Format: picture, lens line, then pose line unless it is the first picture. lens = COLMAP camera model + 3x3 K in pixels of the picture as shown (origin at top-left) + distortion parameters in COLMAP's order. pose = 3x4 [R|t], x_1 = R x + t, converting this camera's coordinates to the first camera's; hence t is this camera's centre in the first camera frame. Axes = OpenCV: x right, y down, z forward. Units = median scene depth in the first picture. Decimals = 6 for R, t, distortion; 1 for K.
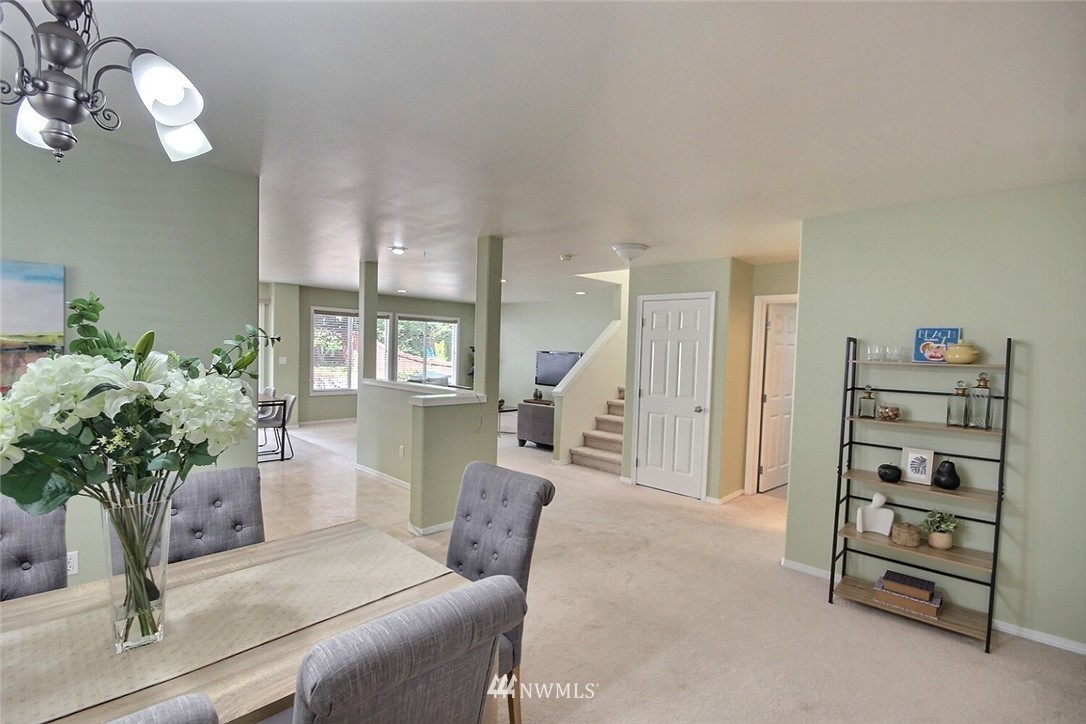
lens RADIAL K [[504.9, 0, 533.8], [0, 504.9, 364.1], [0, 0, 1]] dist [-0.010970, -0.003776]
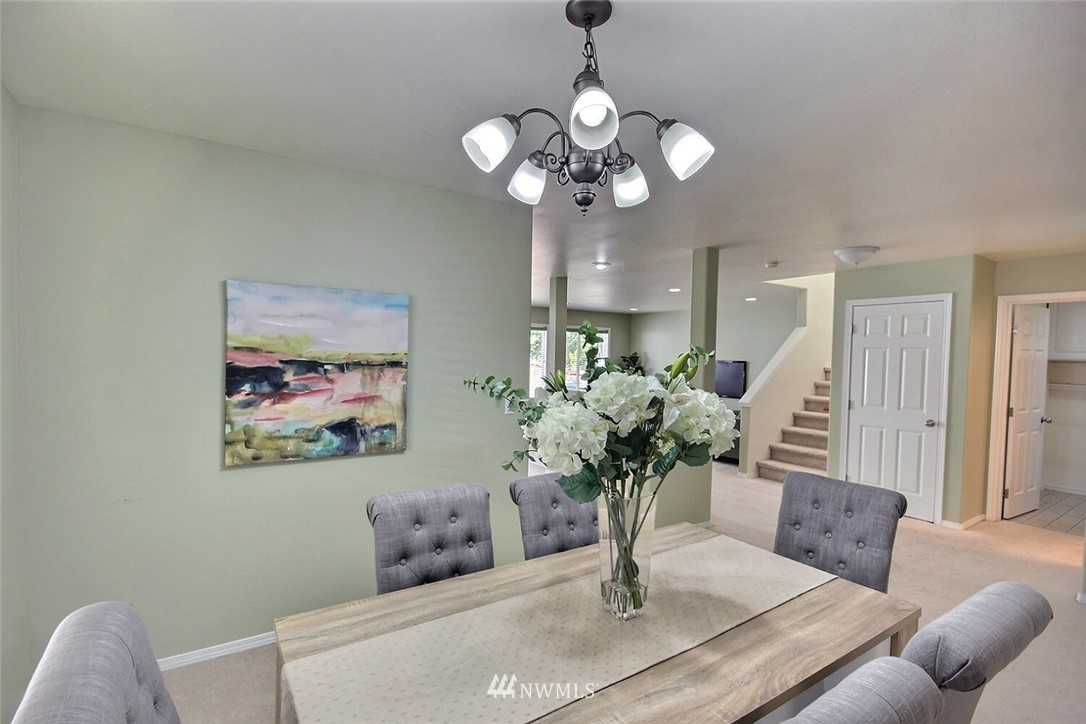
lens RADIAL K [[504.9, 0, 544.9], [0, 504.9, 364.8], [0, 0, 1]] dist [-0.010970, -0.003776]
pose [[0.971988, -0.007732, -0.234901, -0.139842], [0.003858, 0.999849, -0.016945, -0.003017], [0.234997, 0.015564, 0.971871, -0.043320]]
